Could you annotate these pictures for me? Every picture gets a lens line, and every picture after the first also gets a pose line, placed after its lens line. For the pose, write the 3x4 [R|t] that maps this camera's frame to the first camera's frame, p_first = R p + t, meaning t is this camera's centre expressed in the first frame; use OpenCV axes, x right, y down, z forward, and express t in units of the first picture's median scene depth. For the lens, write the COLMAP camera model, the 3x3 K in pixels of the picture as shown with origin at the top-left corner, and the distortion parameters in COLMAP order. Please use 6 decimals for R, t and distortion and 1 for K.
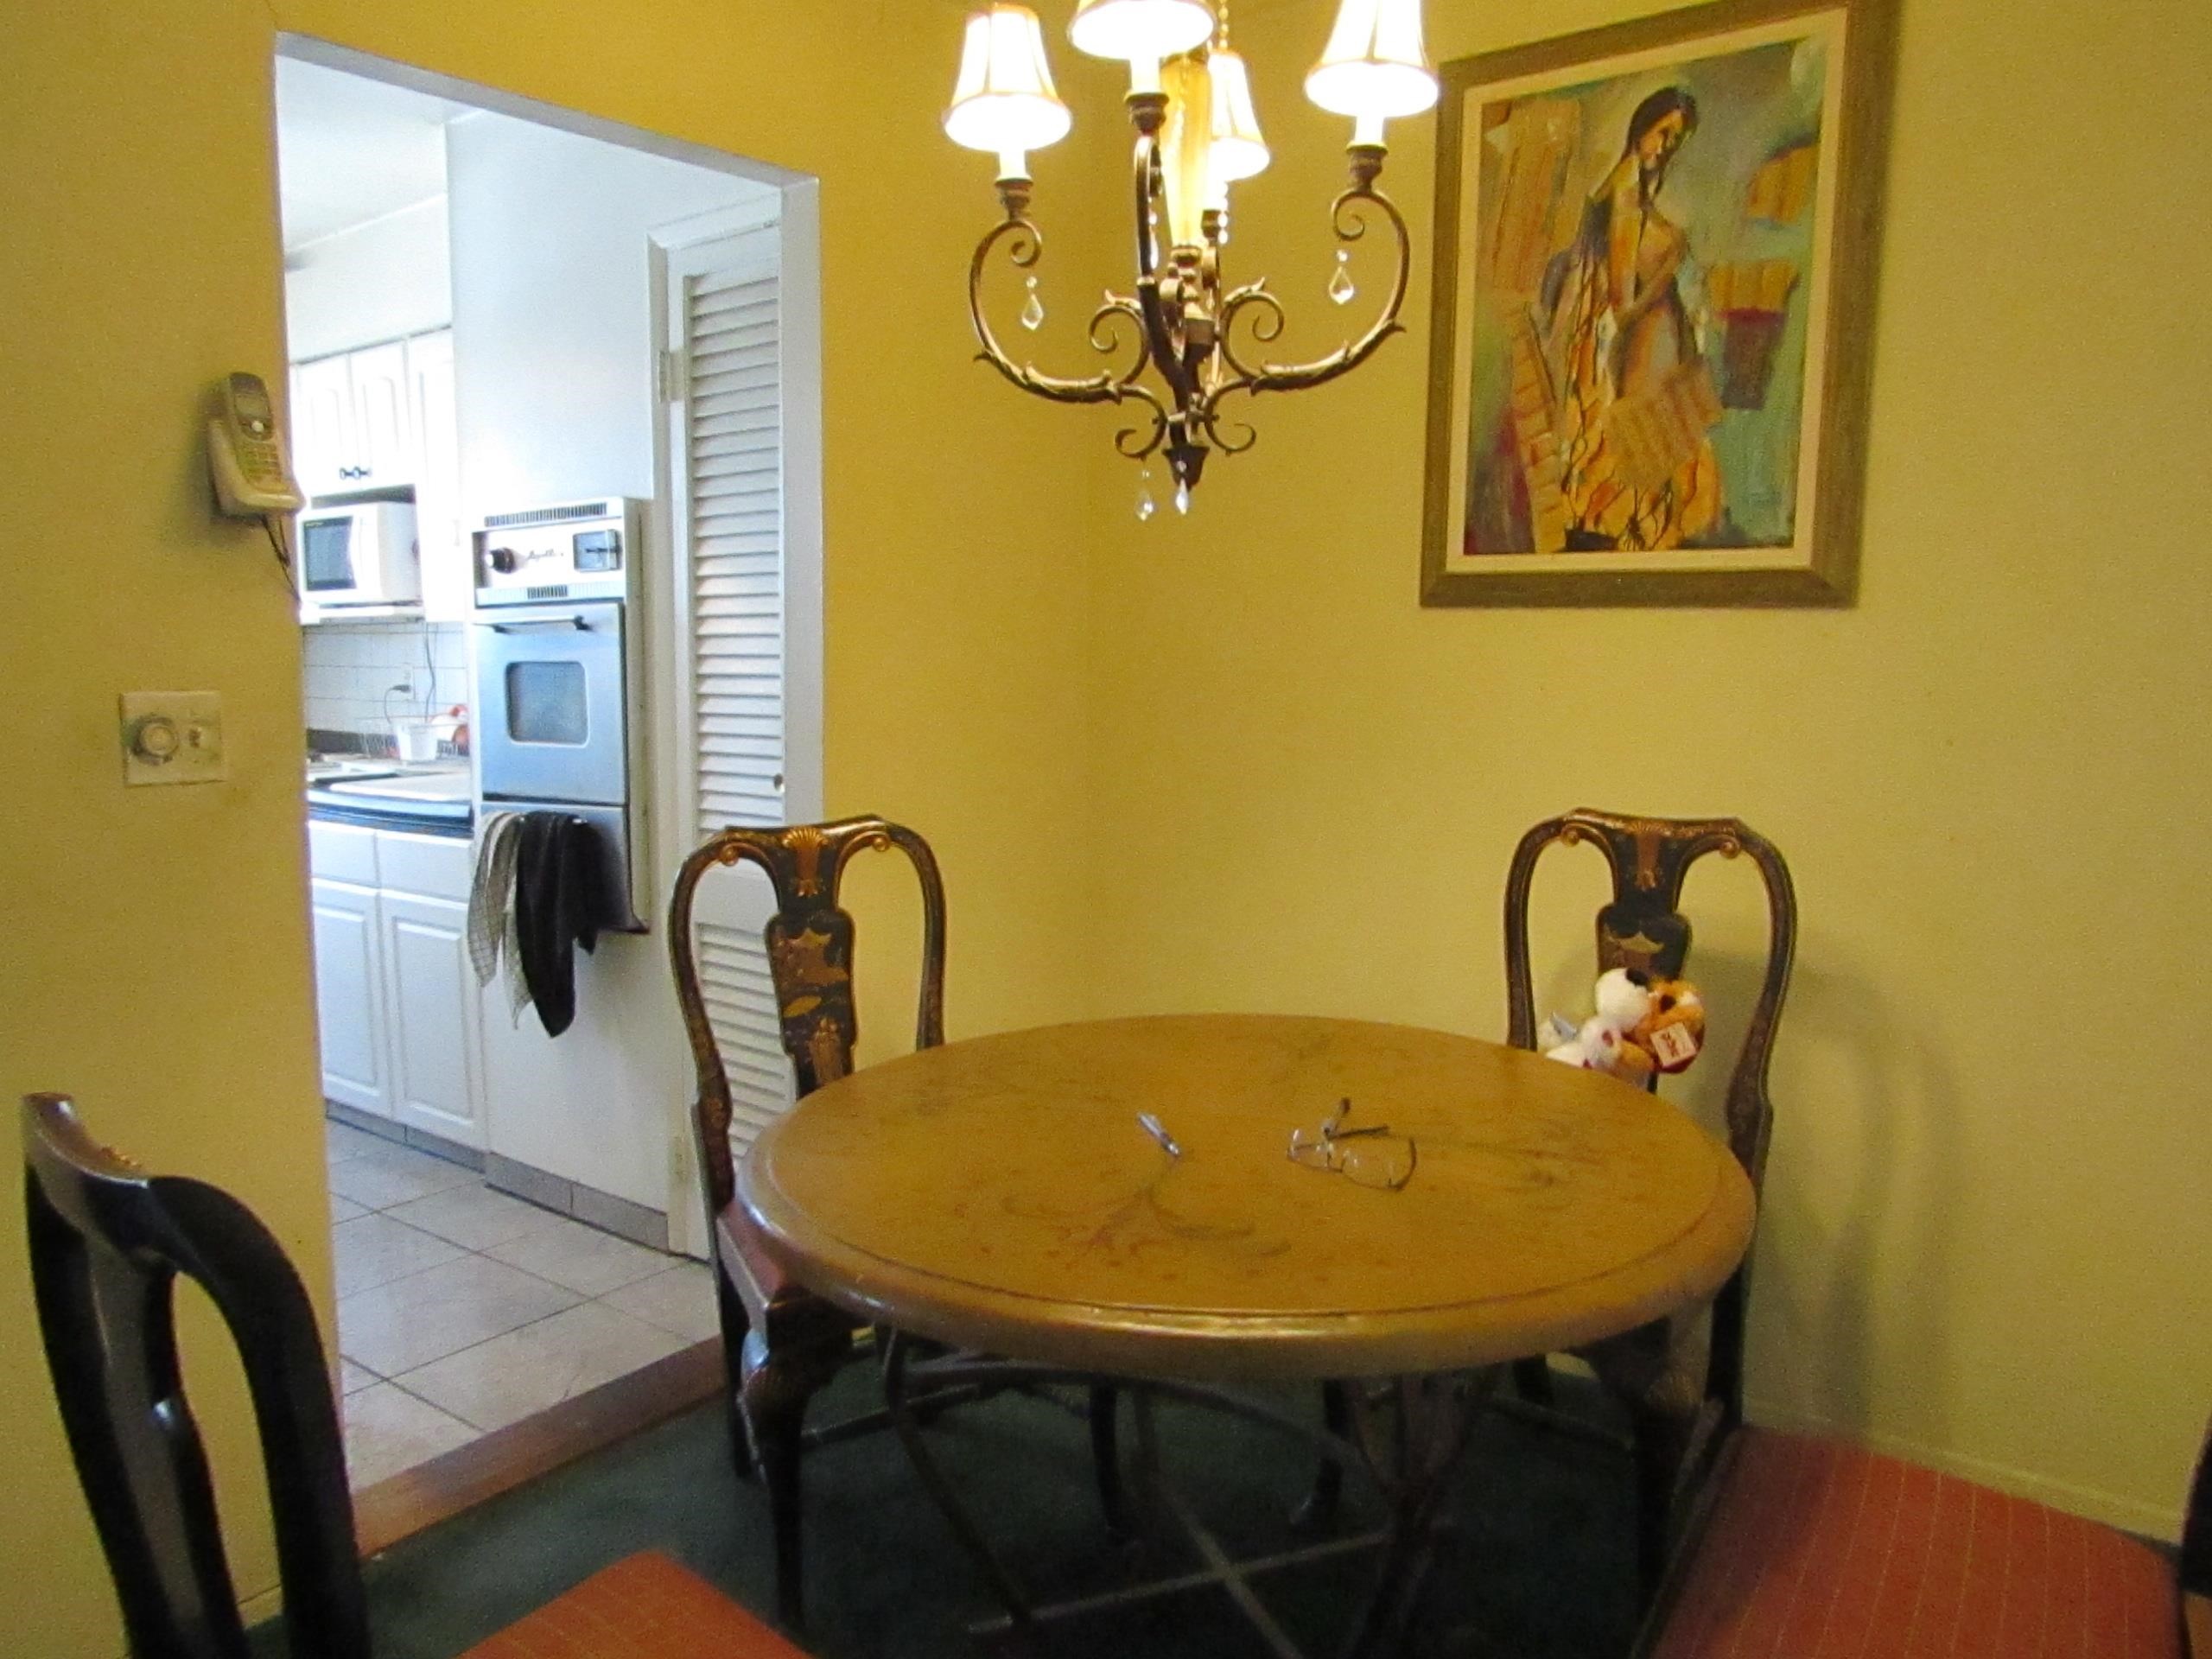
lens RADIAL K [[1579.7, 0, 1120.7], [0, 1579.7, 825.9], [0, 0, 1]] dist [-0.012185, 0.008328]
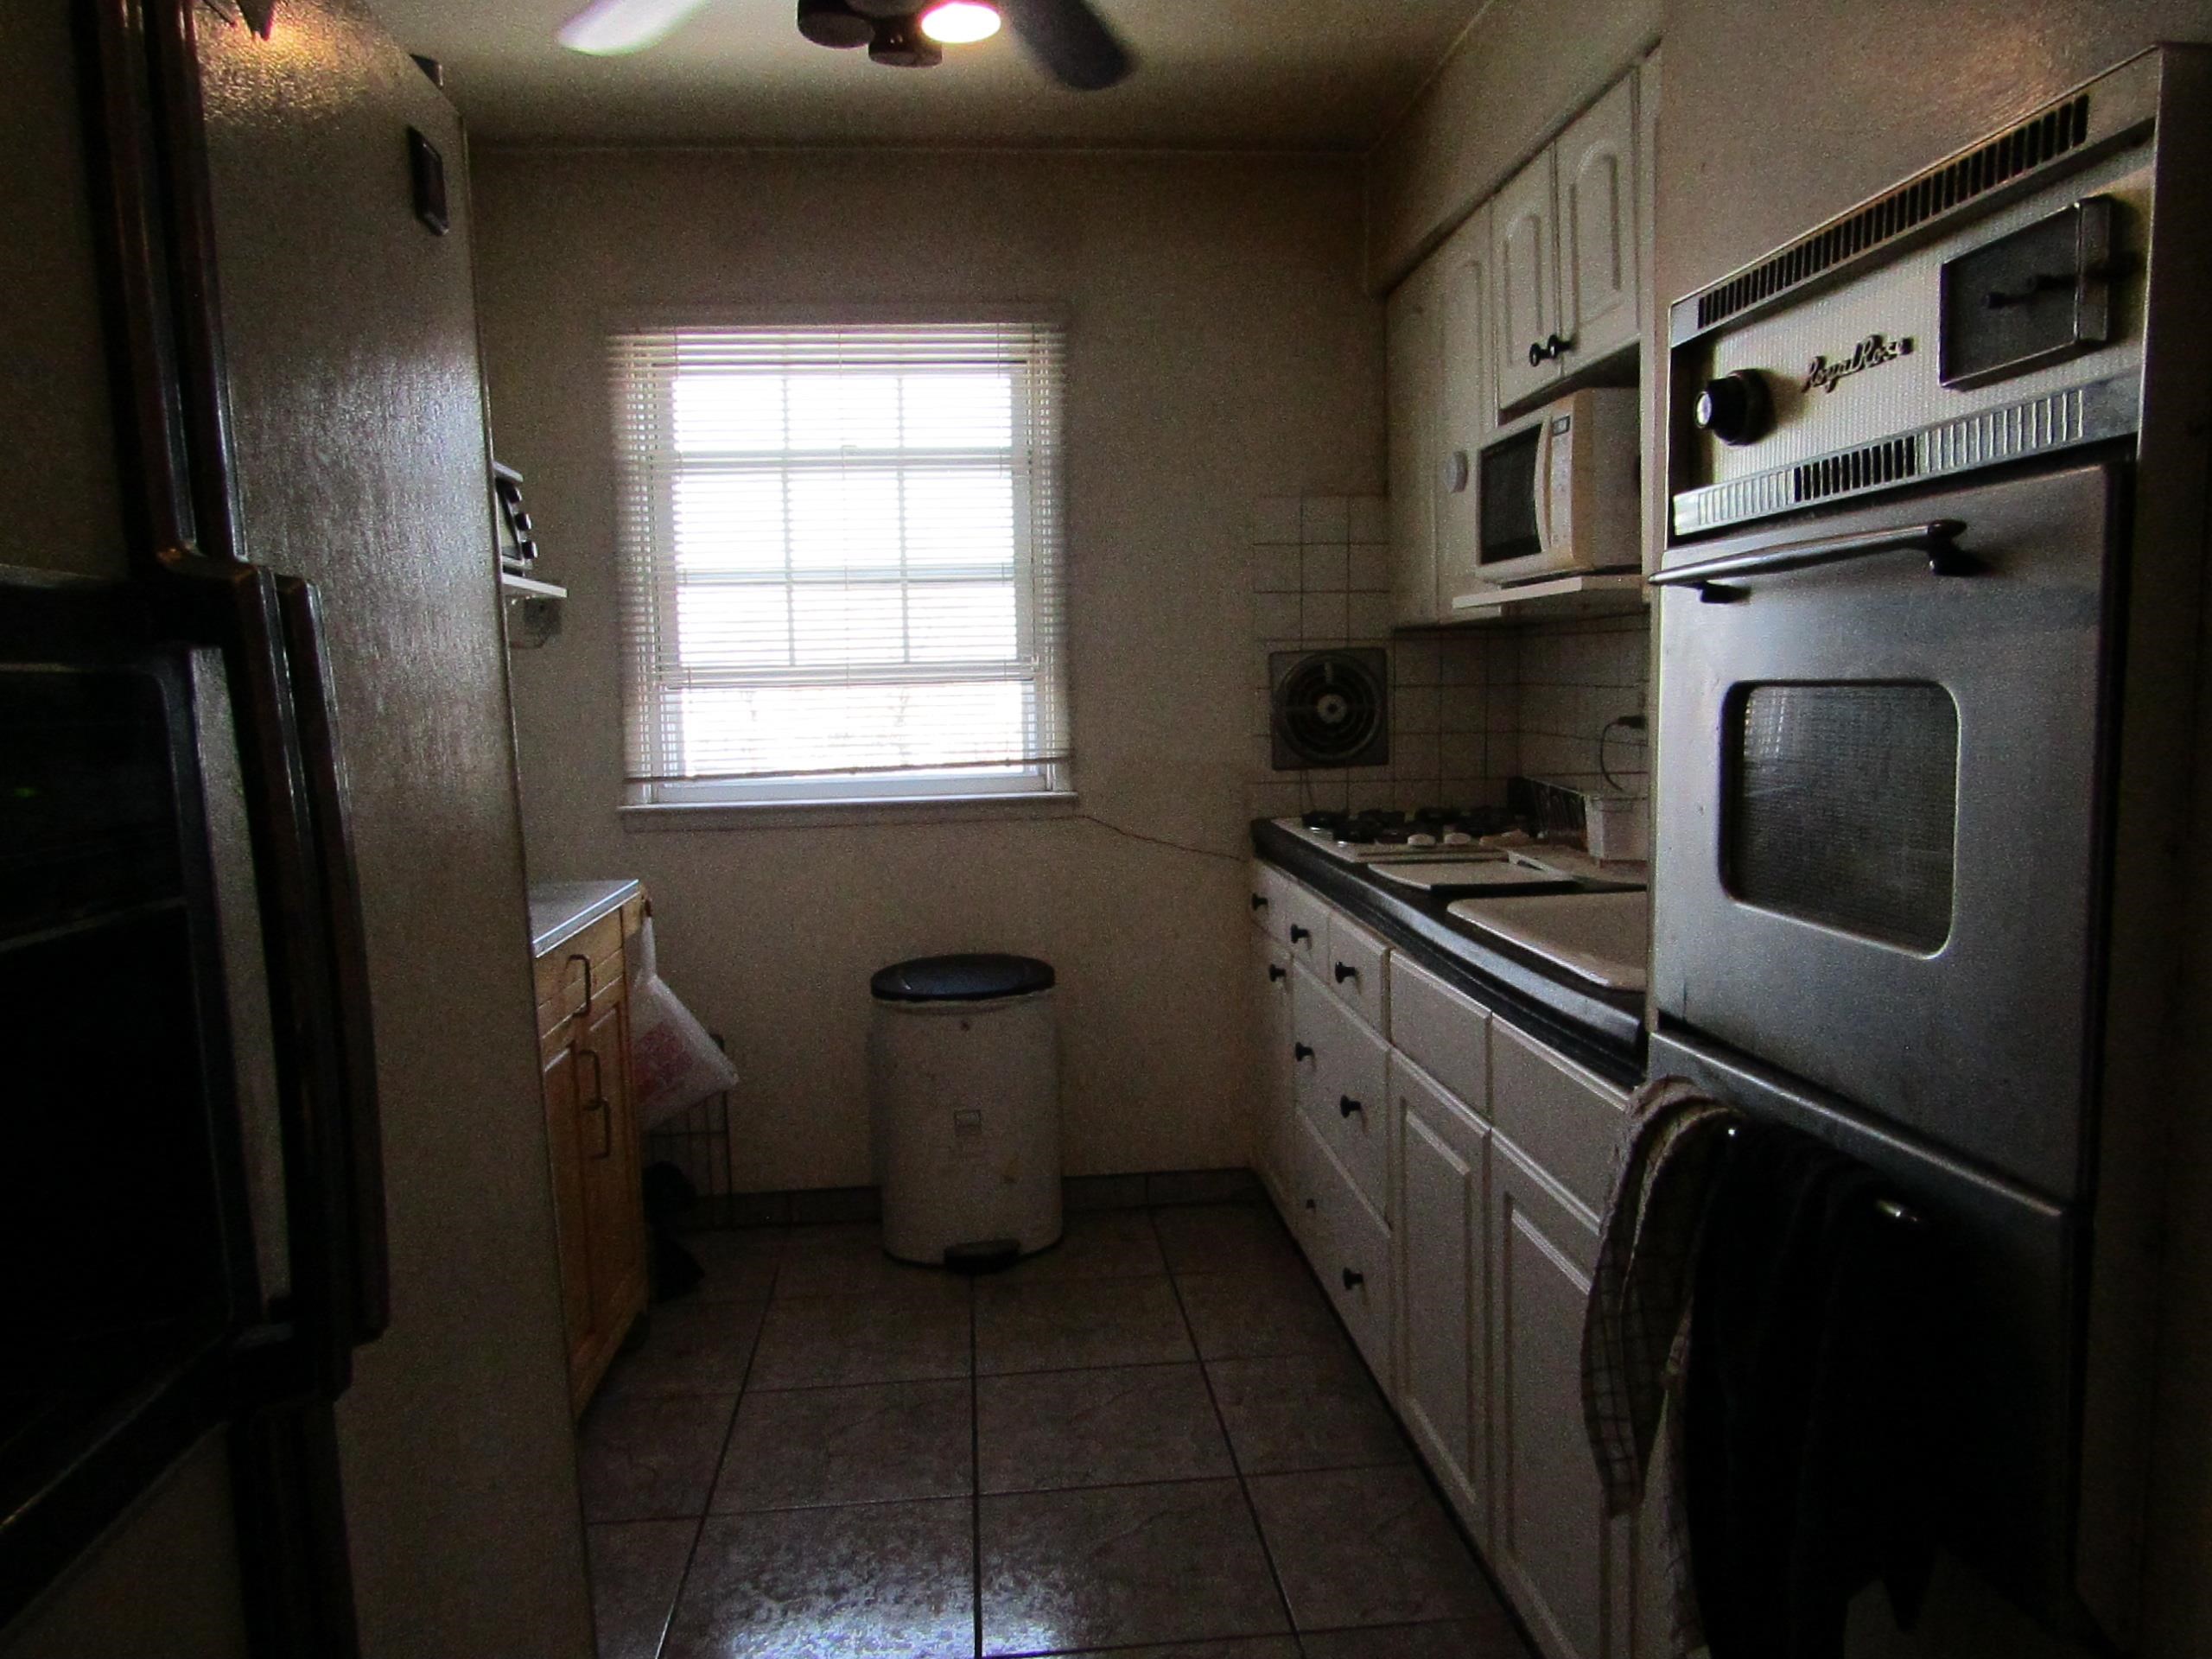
lens RADIAL K [[1579.7, 0, 1120.7], [0, 1579.7, 825.9], [0, 0, 1]] dist [-0.012185, 0.008328]
pose [[0.687427, 0.061421, -0.723651, -0.221136], [-0.068253, 0.997471, 0.019825, -0.068140], [0.723039, 0.035763, 0.689881, 0.650344]]
